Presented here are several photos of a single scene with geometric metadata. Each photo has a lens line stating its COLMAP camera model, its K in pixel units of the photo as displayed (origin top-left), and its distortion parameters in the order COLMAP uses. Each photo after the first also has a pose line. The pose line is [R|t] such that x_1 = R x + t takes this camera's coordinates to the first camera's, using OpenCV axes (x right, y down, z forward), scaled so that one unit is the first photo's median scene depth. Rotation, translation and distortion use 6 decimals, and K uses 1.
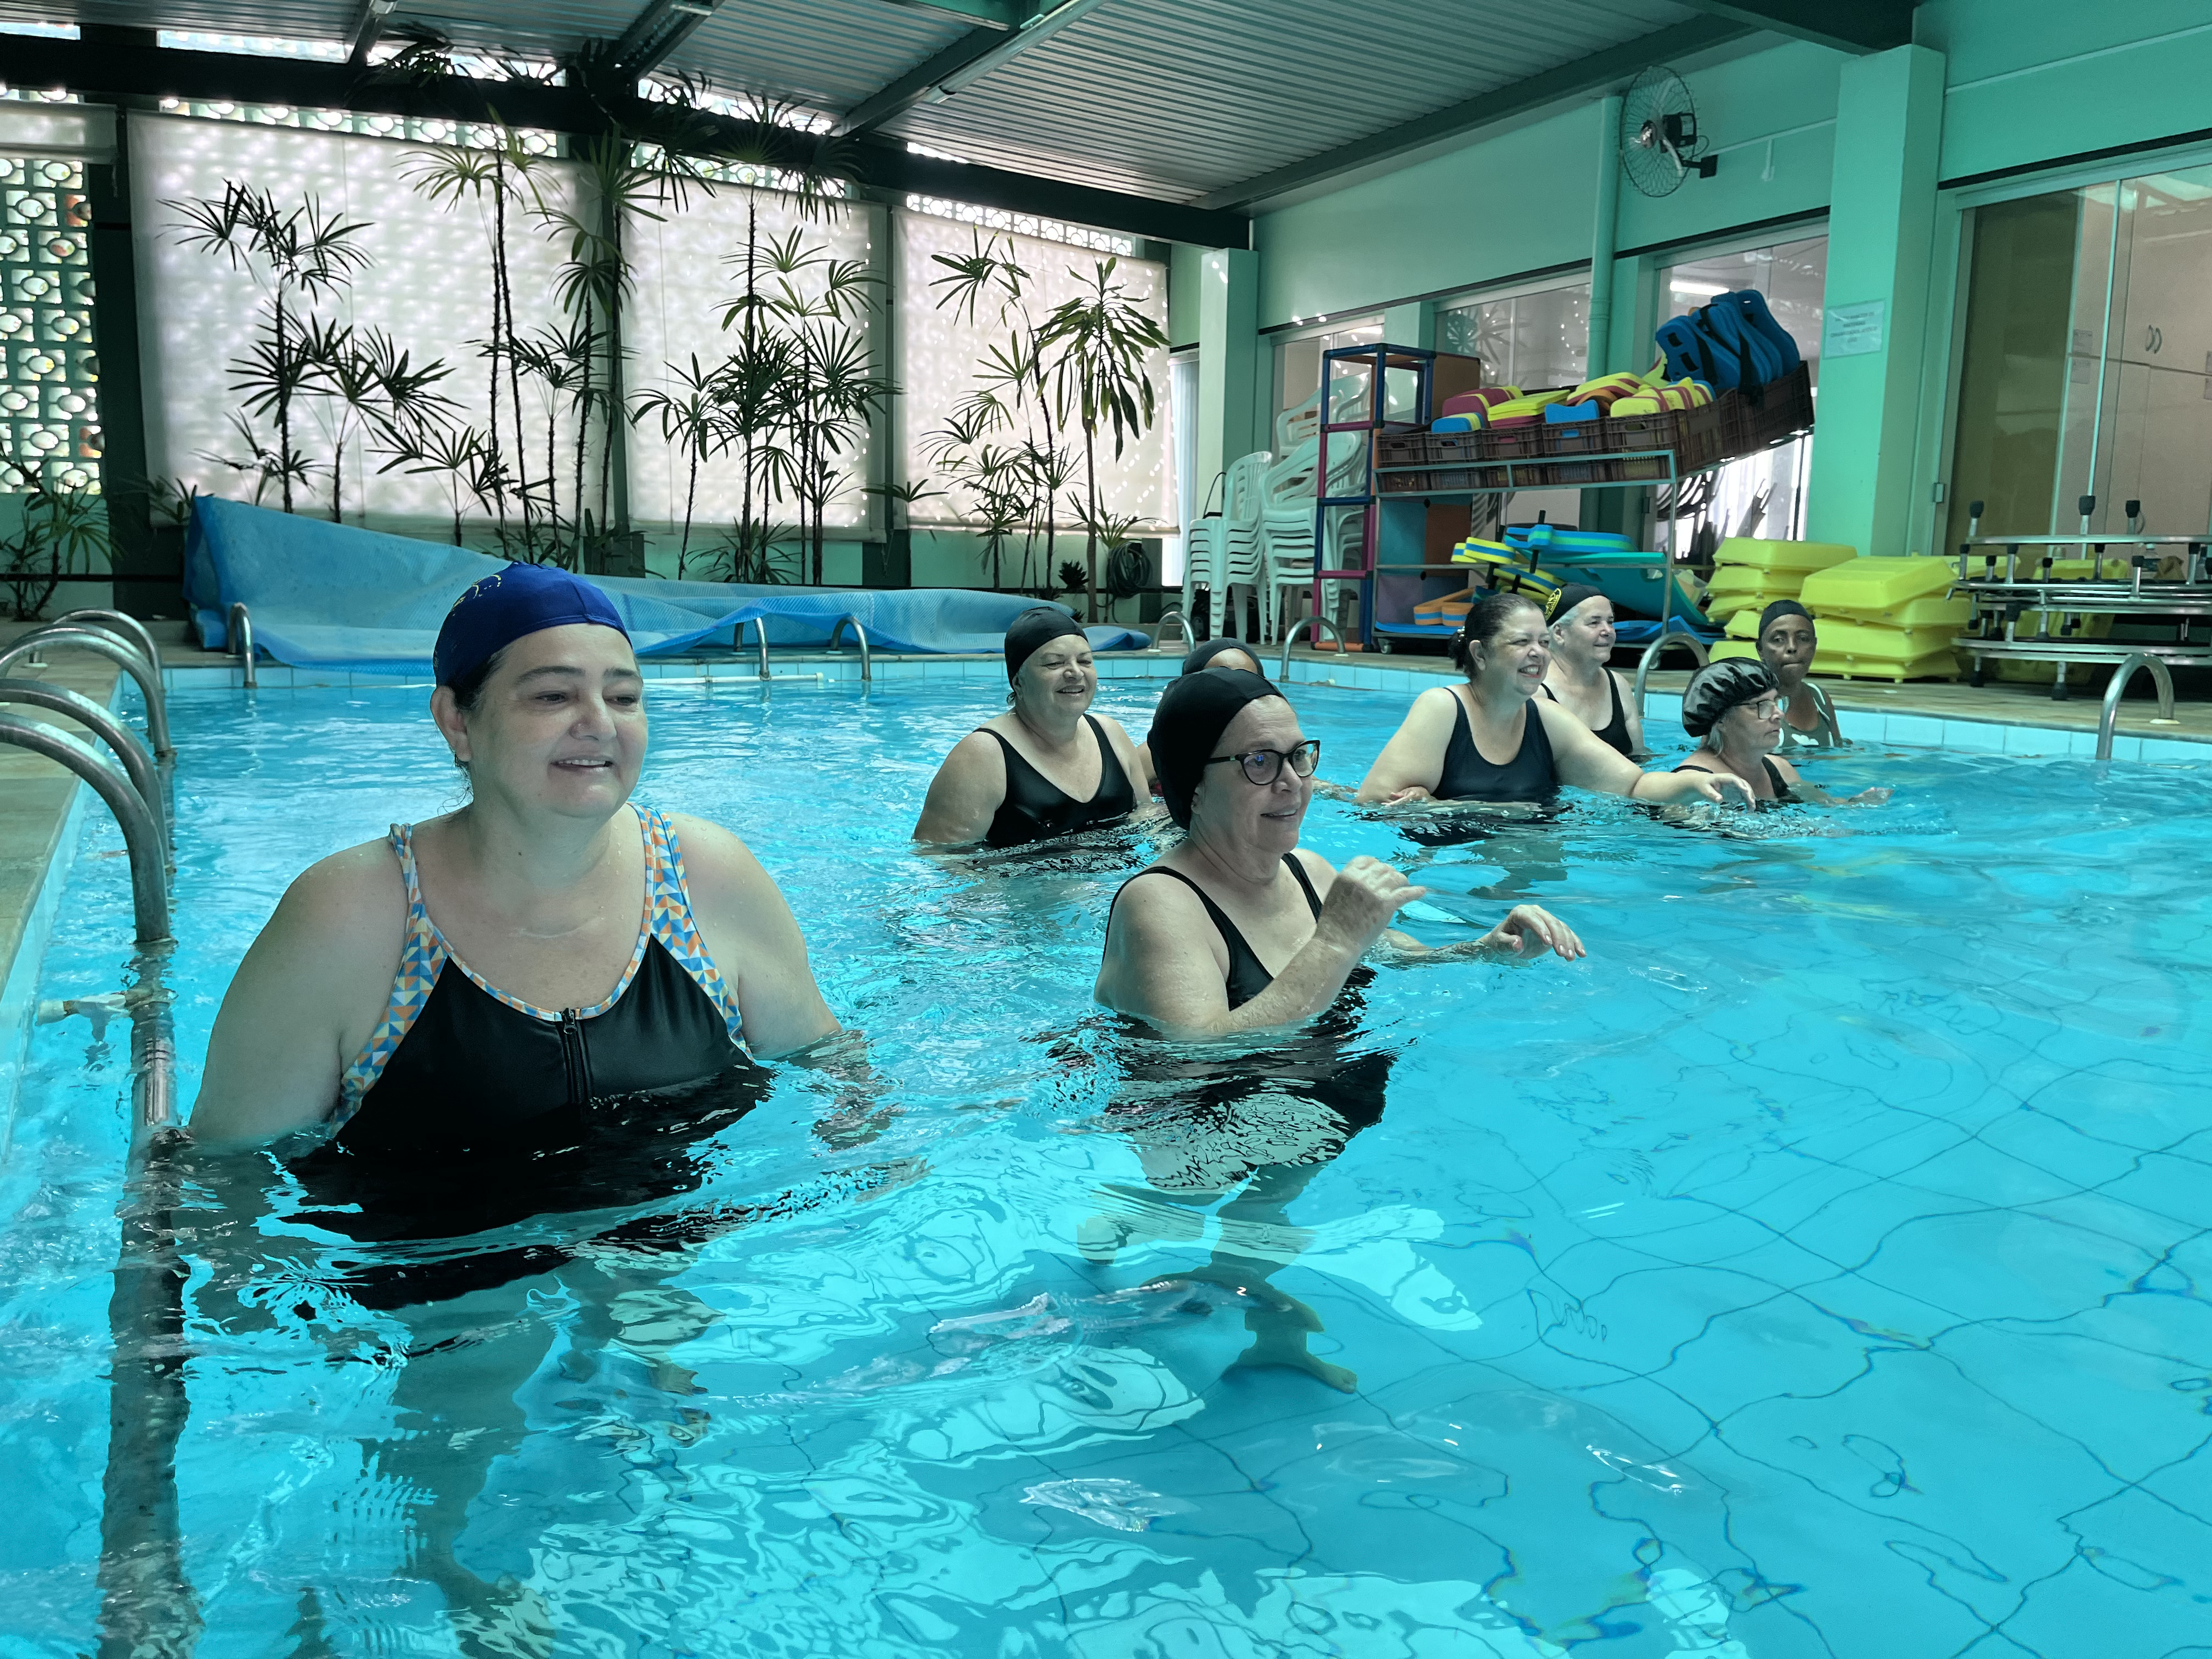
lens RADIAL K [[1680.6, 0, 1106.0], [0, 1680.6, 829.5], [0, 0, 1]] dist [0.108286, -0.113899]
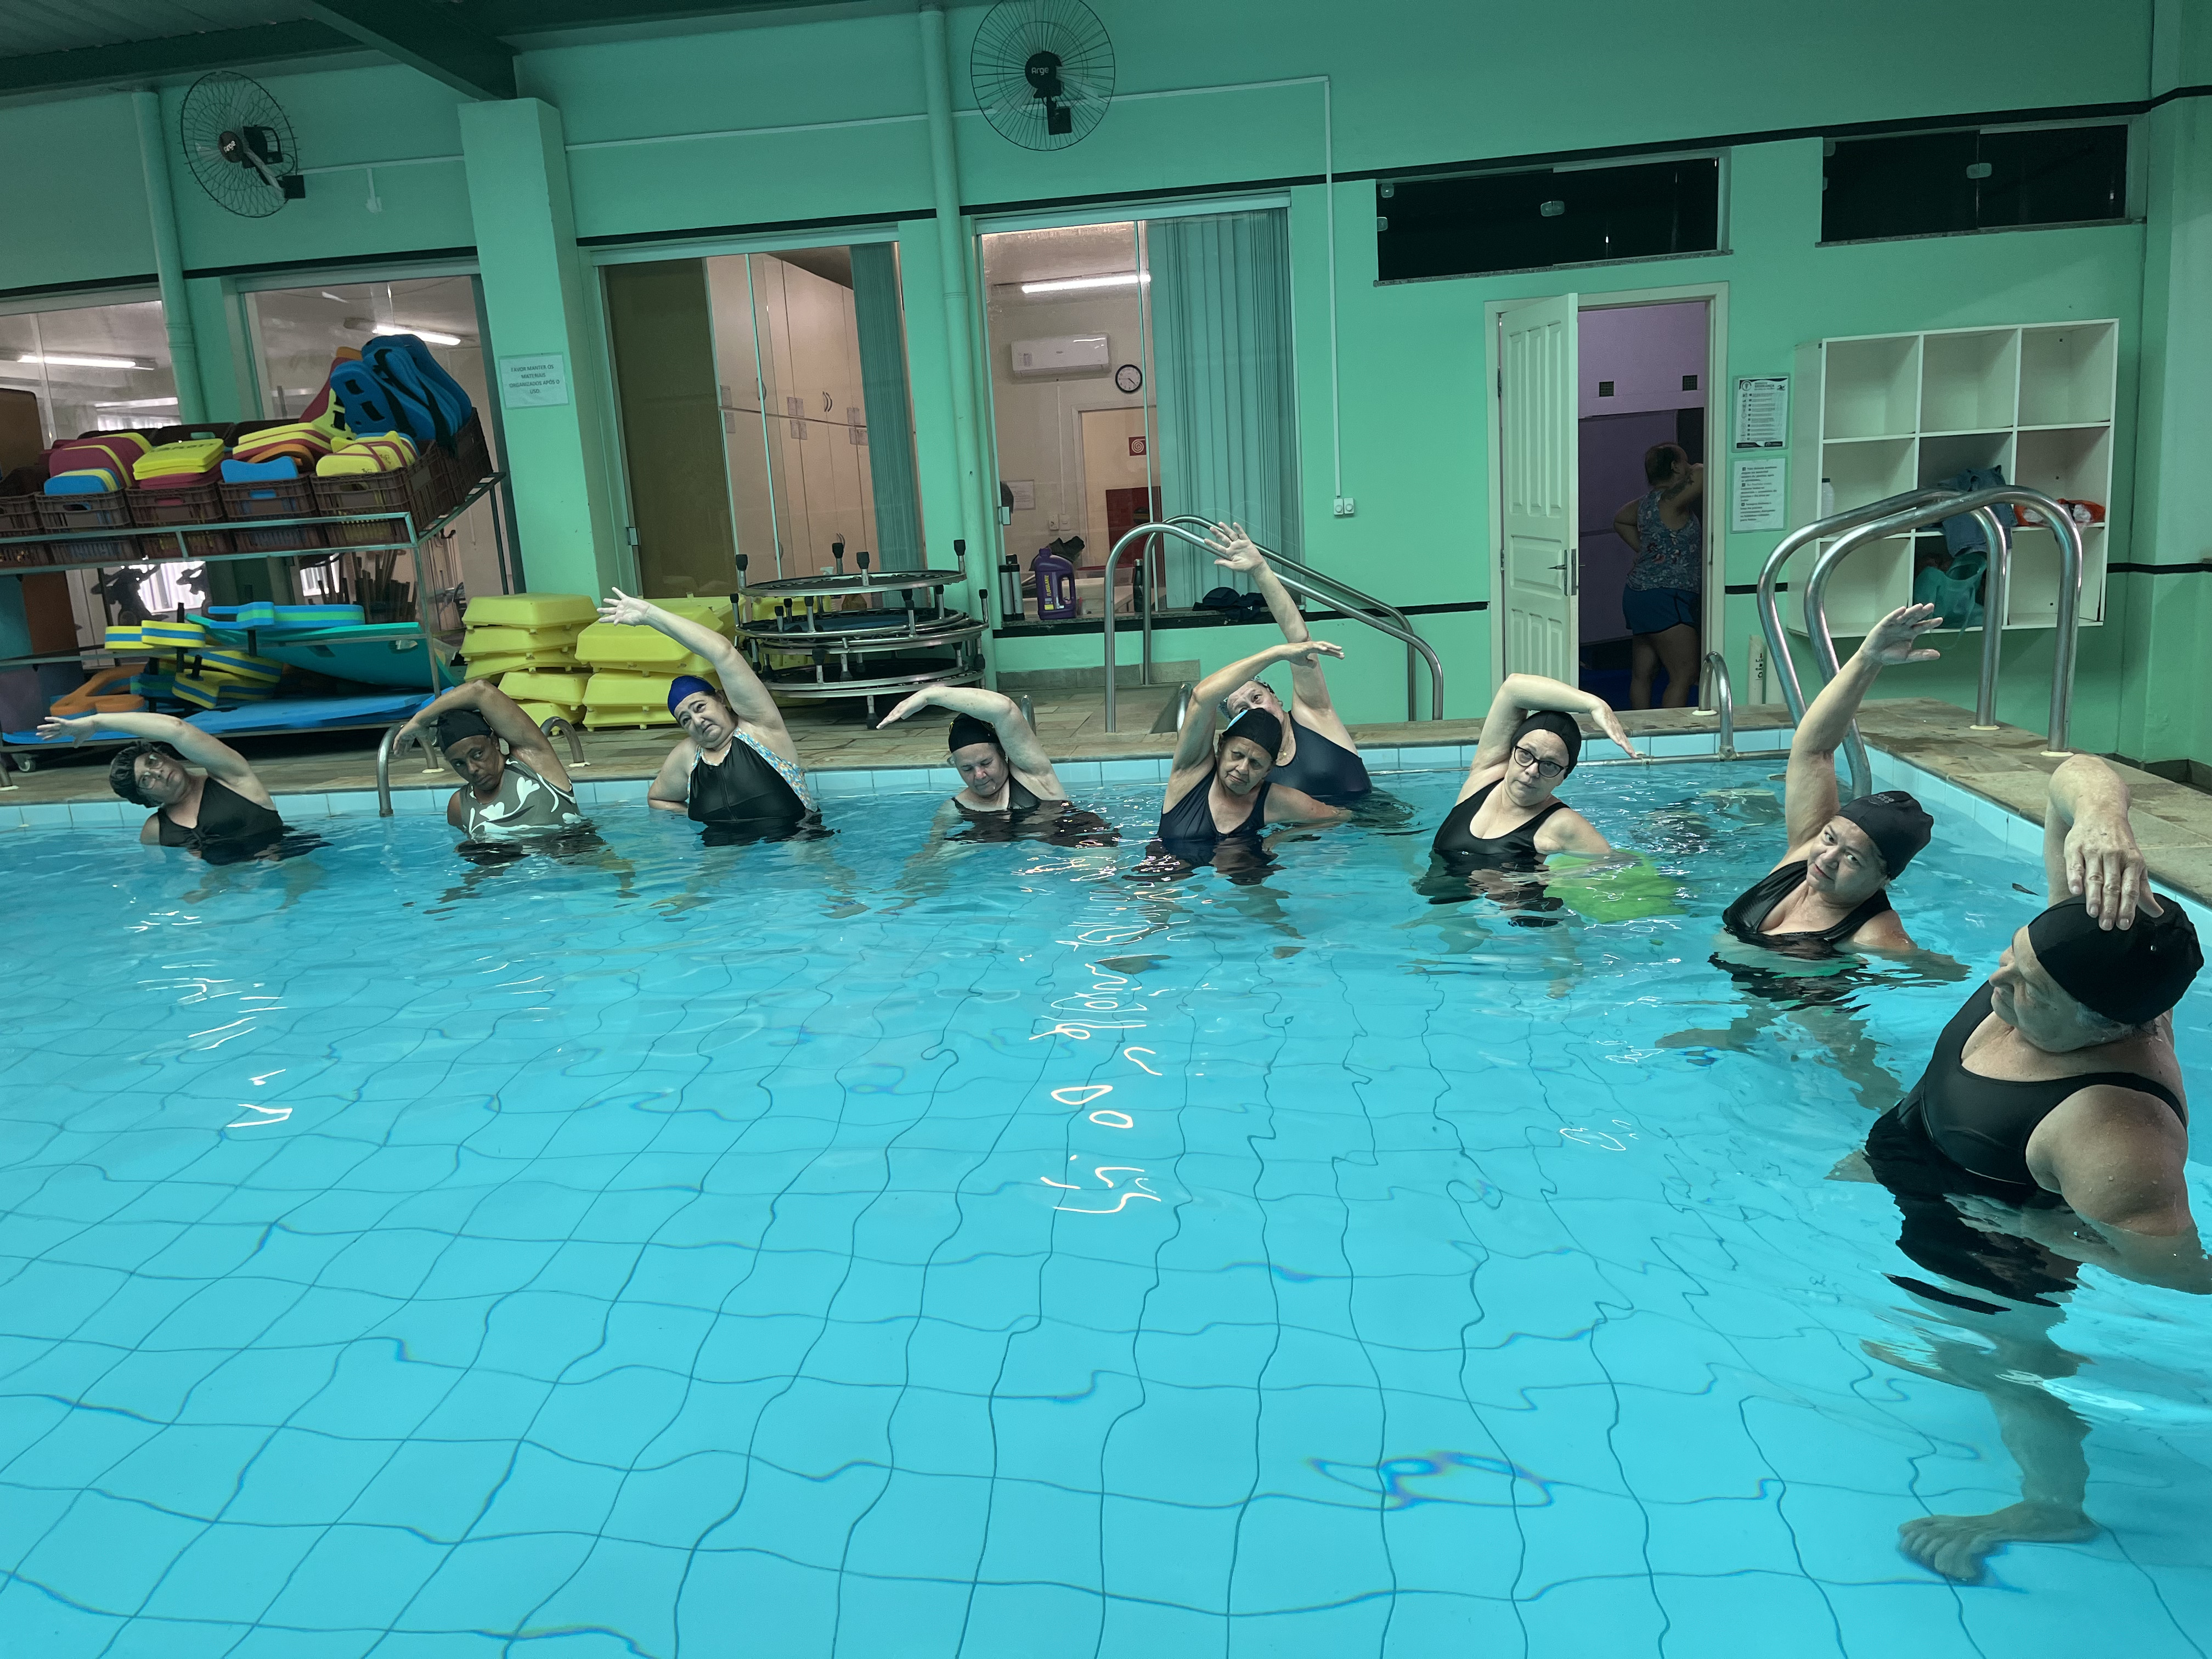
lens RADIAL K [[1680.6, 0, 1106.0], [0, 1680.6, 829.5], [0, 0, 1]] dist [0.108286, -0.113899]
pose [[0.572998, -0.222981, 0.788640, -0.213059], [0.198429, 0.971391, 0.130481, -0.100380], [-0.795172, 0.081724, 0.600851, 0.158360]]
